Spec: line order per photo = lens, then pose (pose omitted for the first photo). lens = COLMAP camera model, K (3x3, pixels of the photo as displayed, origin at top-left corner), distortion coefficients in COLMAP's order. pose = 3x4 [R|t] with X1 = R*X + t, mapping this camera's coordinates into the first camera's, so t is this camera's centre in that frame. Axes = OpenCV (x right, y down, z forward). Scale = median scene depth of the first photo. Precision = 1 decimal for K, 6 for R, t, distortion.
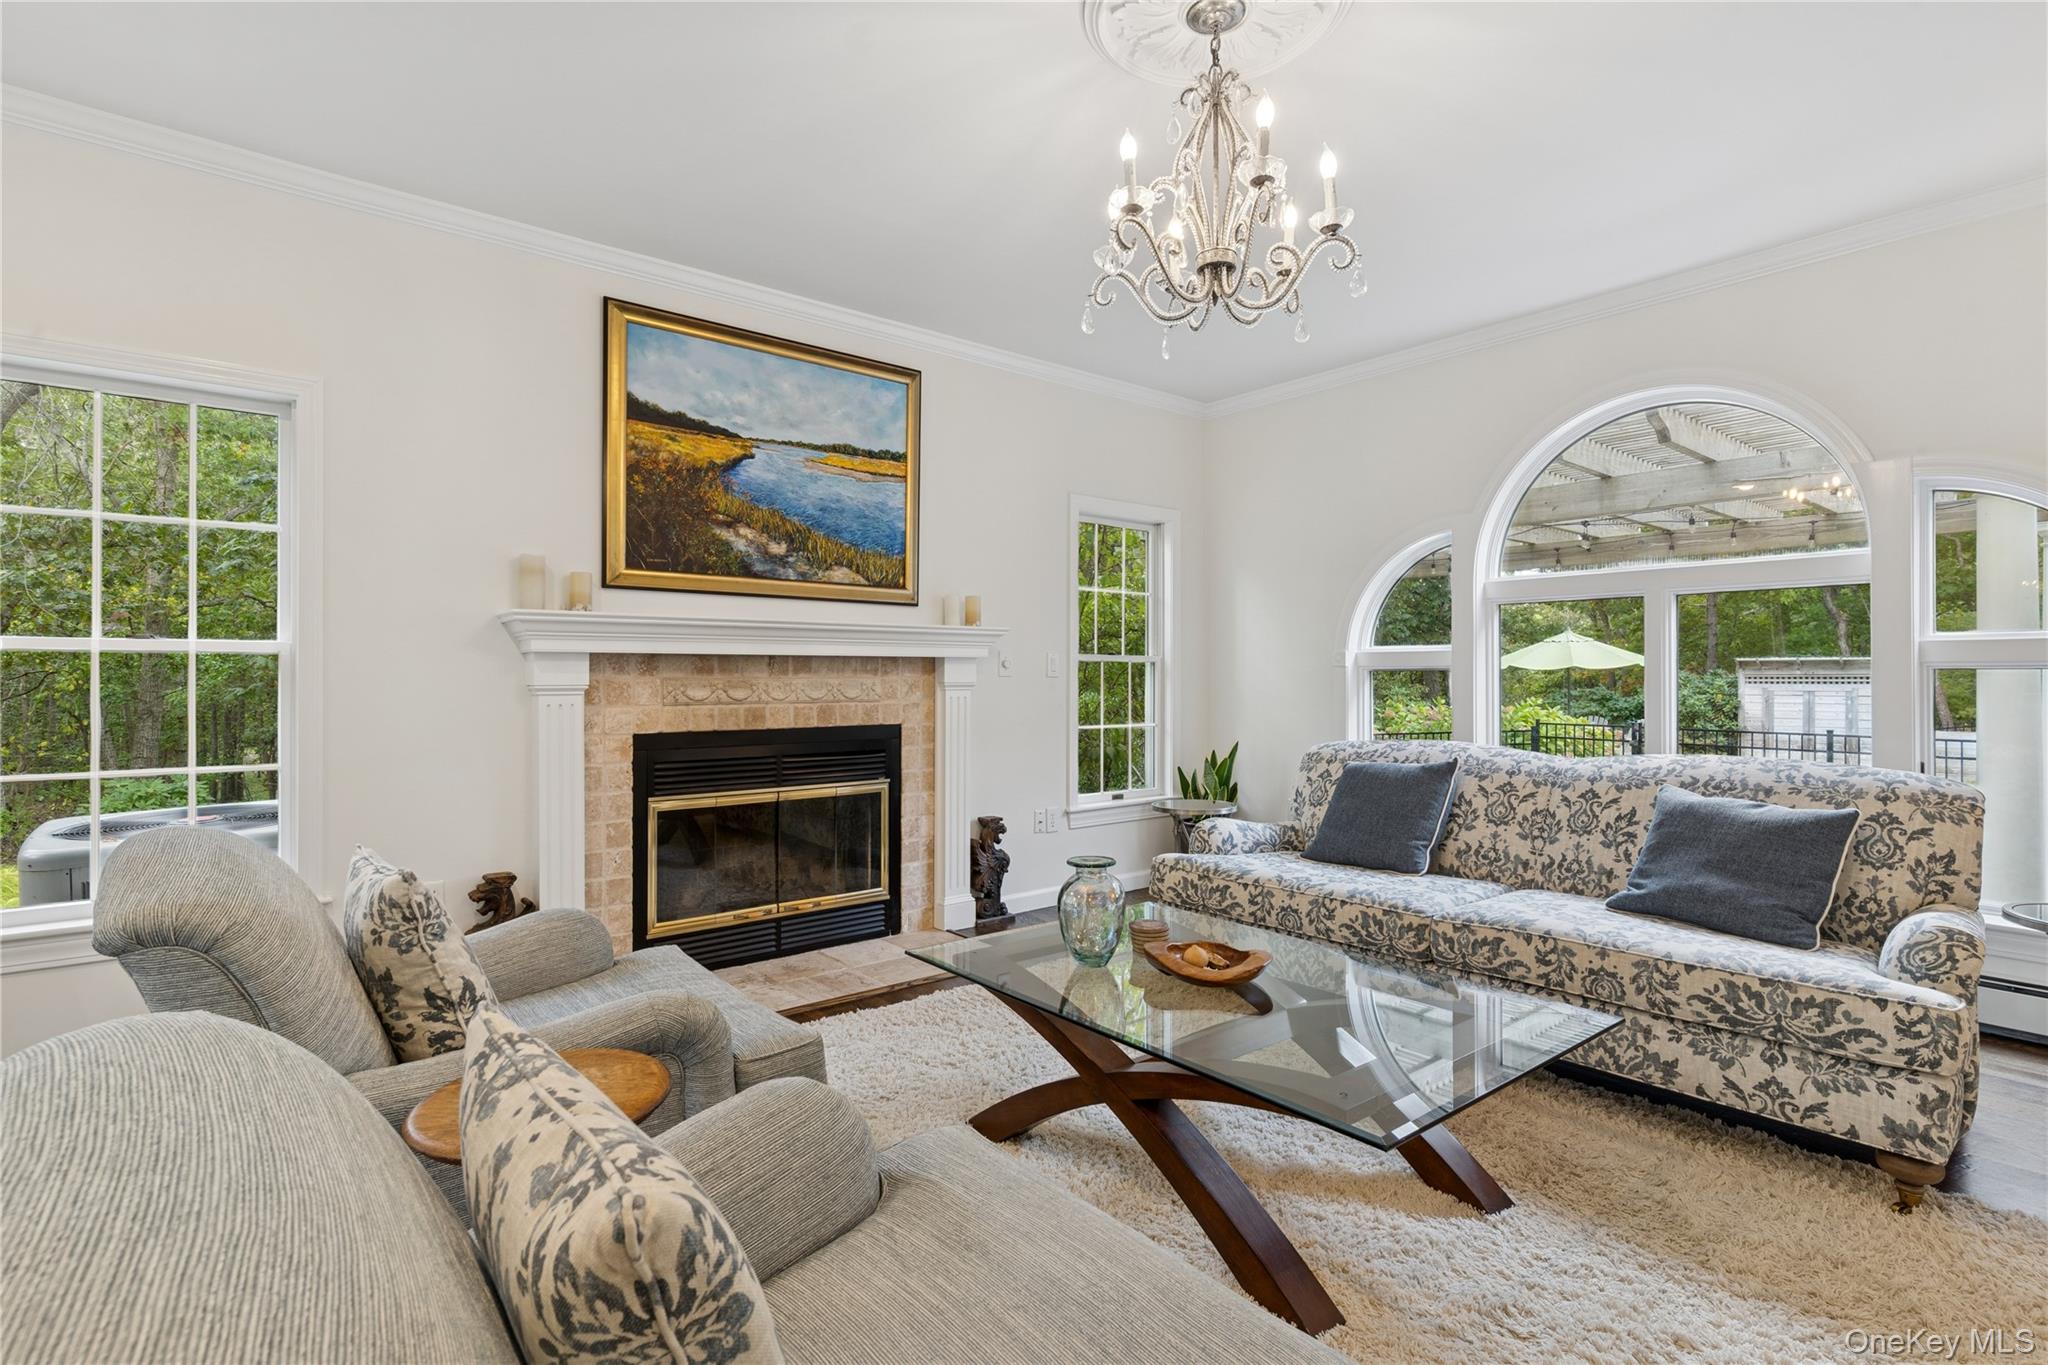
lens RADIAL K [[982.8, 0, 1028.1], [0, 982.8, 673.3], [0, 0, 1]] dist [0.001672, 0.001312]
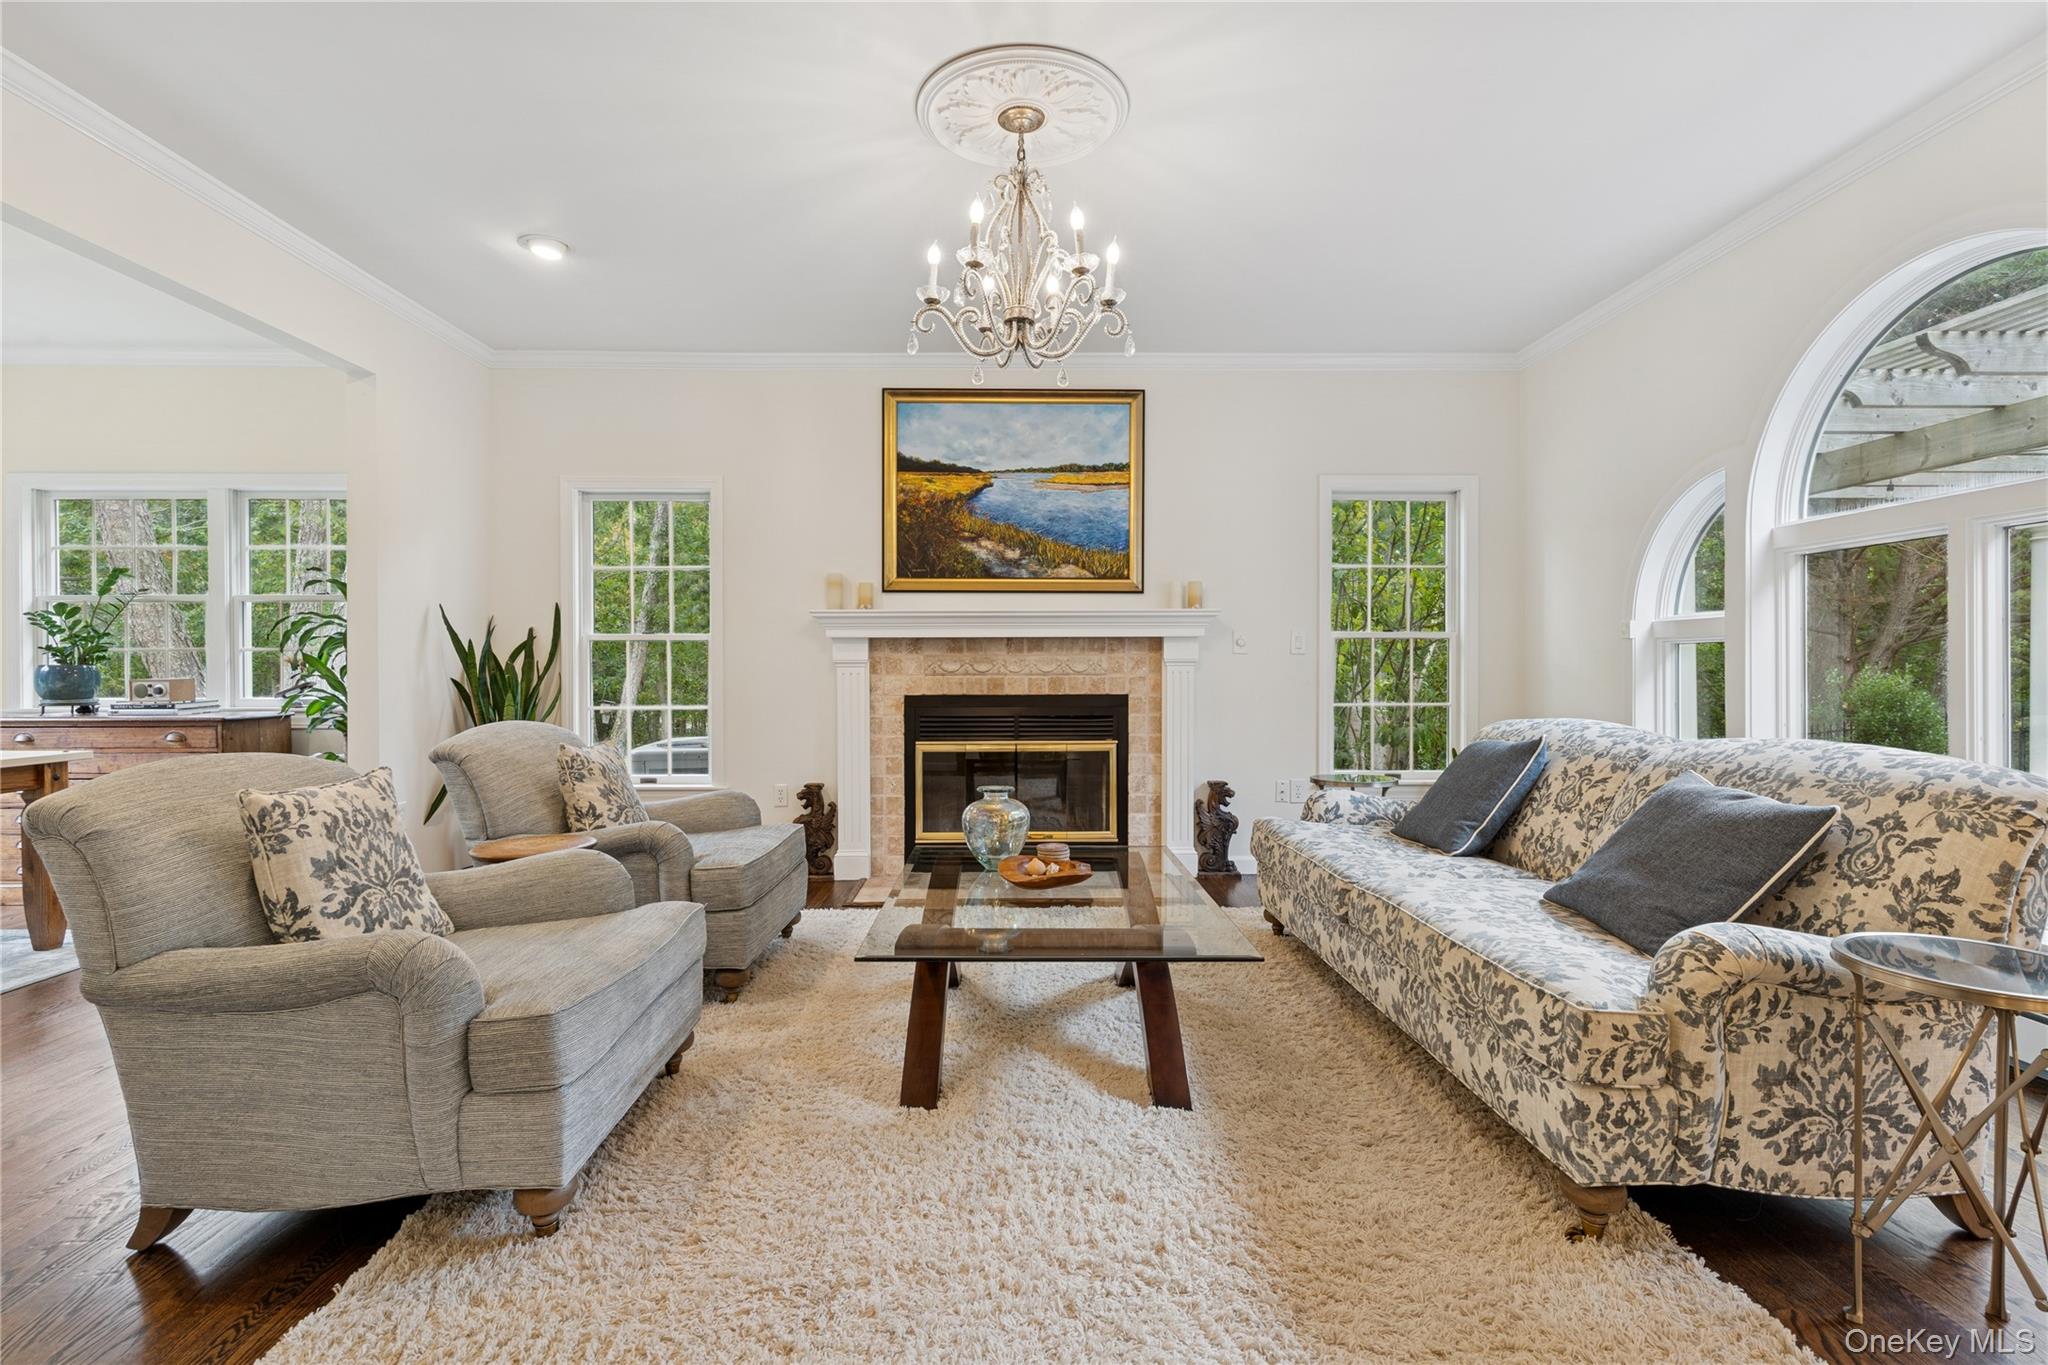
lens RADIAL K [[982.8, 0, 1029.4], [0, 982.8, 672.3], [0, 0, 1]] dist [0.001672, 0.001312]
pose [[0.784835, 0.001835, -0.619703, 0.570168], [0.003530, 0.999966, 0.007431, 0.018008], [0.619695, -0.008020, 0.784801, 0.007145]]
